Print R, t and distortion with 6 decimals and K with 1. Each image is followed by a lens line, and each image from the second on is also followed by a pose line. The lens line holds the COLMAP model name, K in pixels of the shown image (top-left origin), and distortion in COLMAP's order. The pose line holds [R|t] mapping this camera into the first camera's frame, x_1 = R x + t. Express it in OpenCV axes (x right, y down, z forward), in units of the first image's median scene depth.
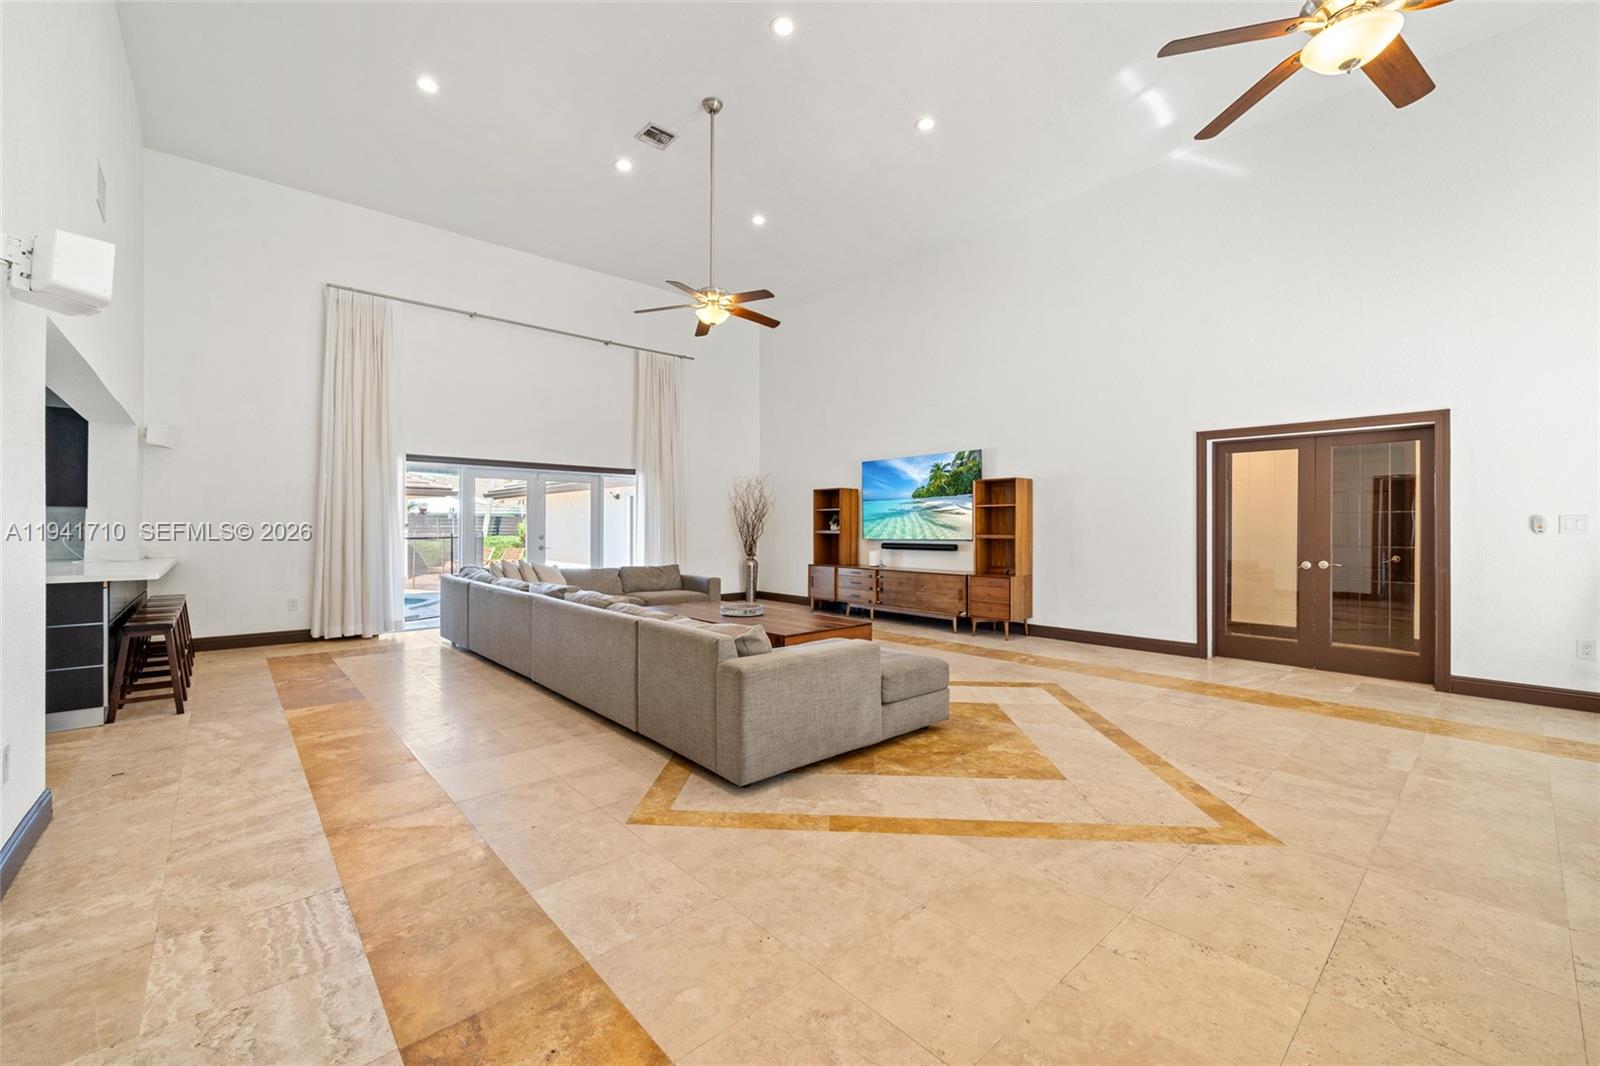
lens RADIAL K [[643.7, 0, 797.3], [0, 643.7, 528.9], [0, 0, 1]] dist [0.001381, -0.000908]
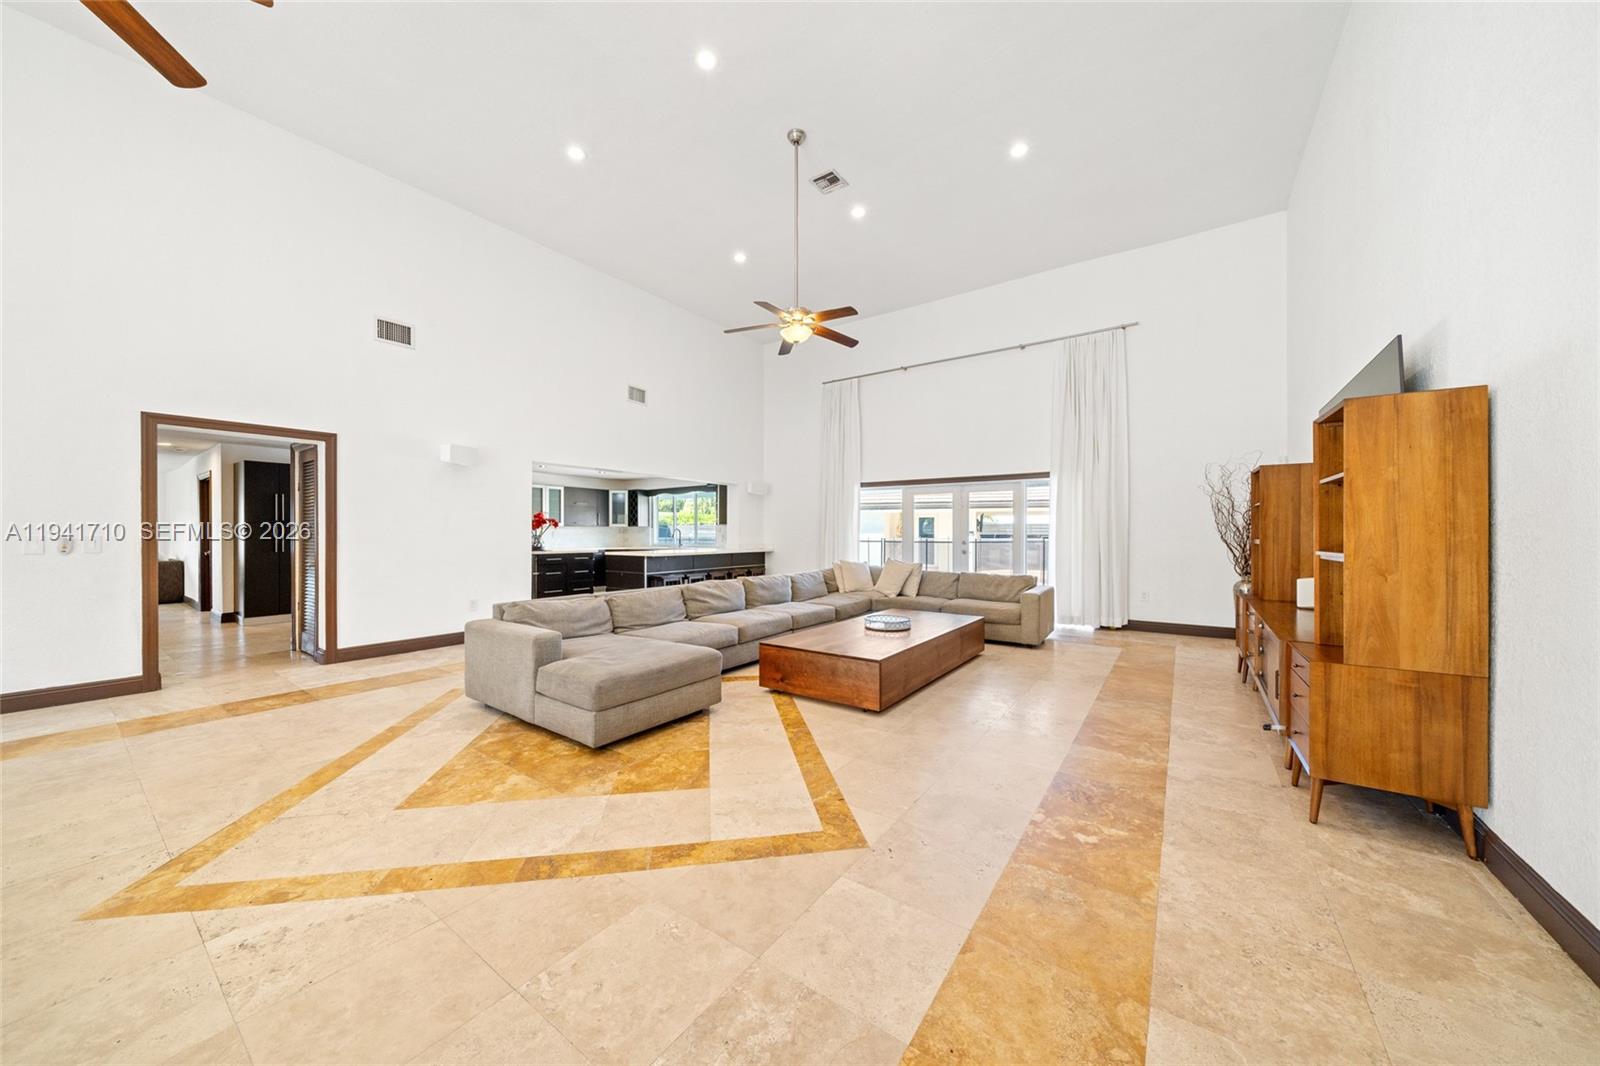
lens RADIAL K [[547.7, 0, 793.1], [0, 547.7, 535.0], [0, 0, 1]] dist [-0.004529, 0.000248]
pose [[0.215595, 0.001515, -0.976482, 0.641224], [-0.003782, 0.999993, 0.000716, -0.000311], [0.976476, 0.003539, 0.215599, 0.685932]]
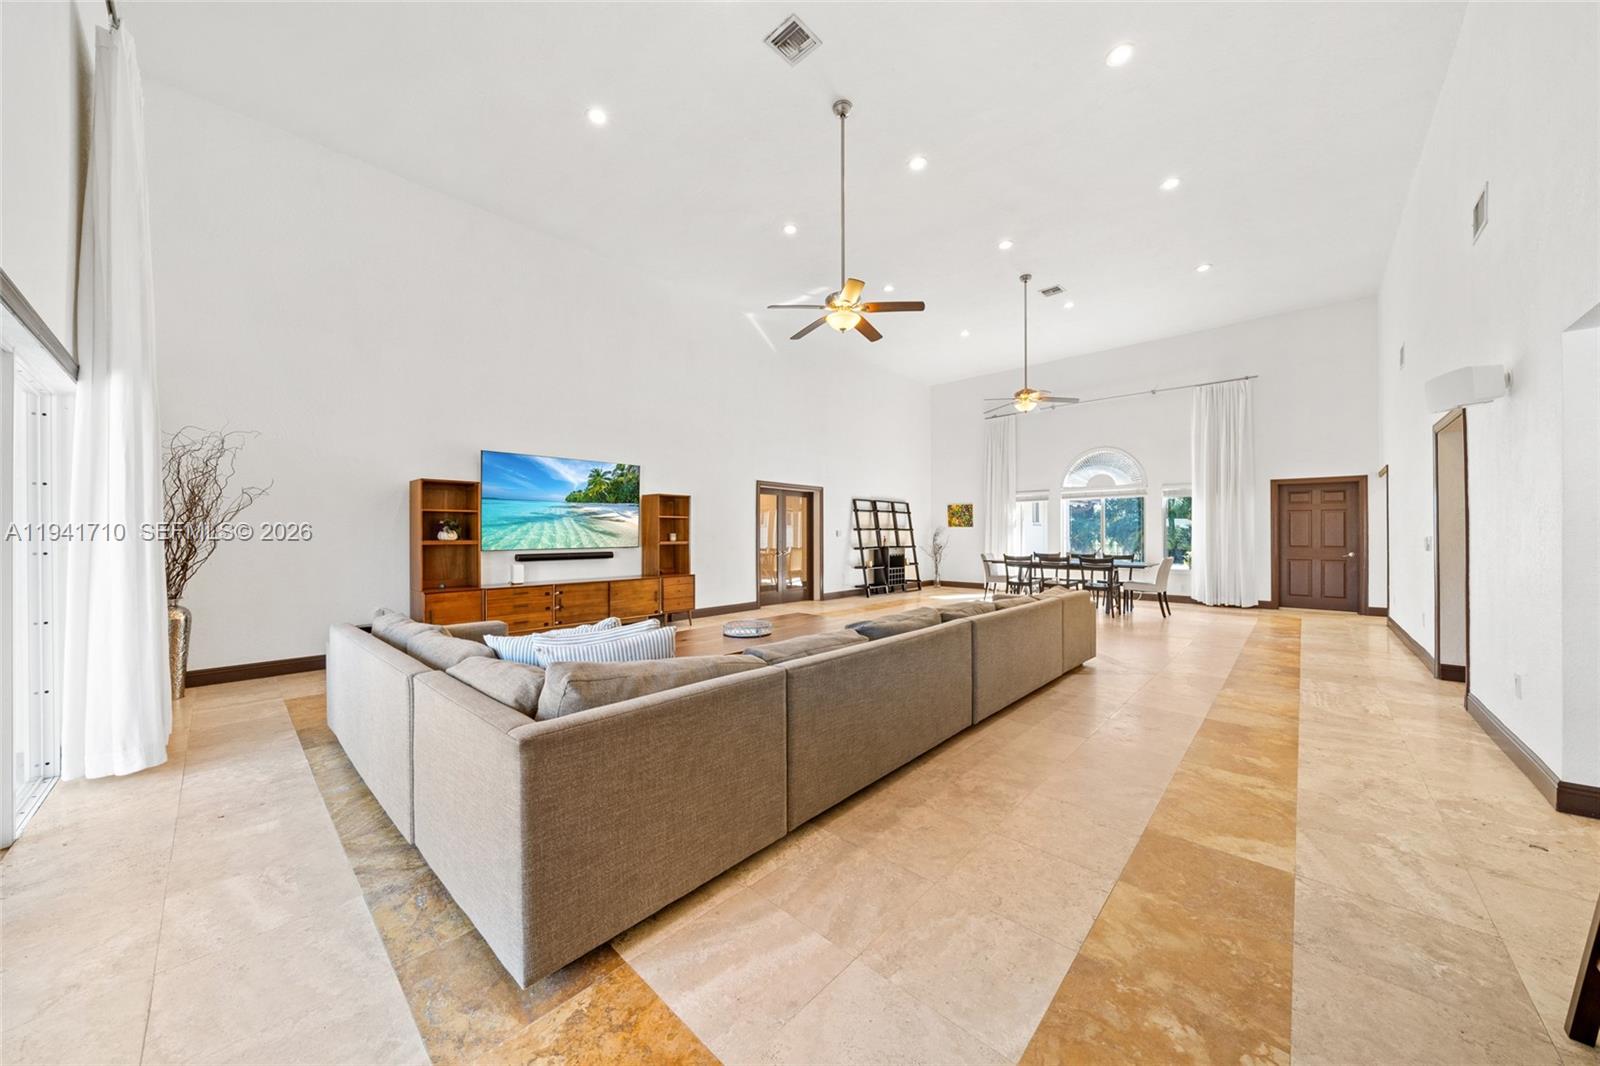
lens RADIAL K [[547.7, 0, 802.2], [0, 547.7, 532.9], [0, 0, 1]] dist [-0.004529, 0.000248]
pose [[-0.097334, 0.005733, 0.995235, -0.822091], [0.003546, 0.999979, -0.005414, 0.001033], [-0.995245, 0.003002, -0.097352, 0.986171]]
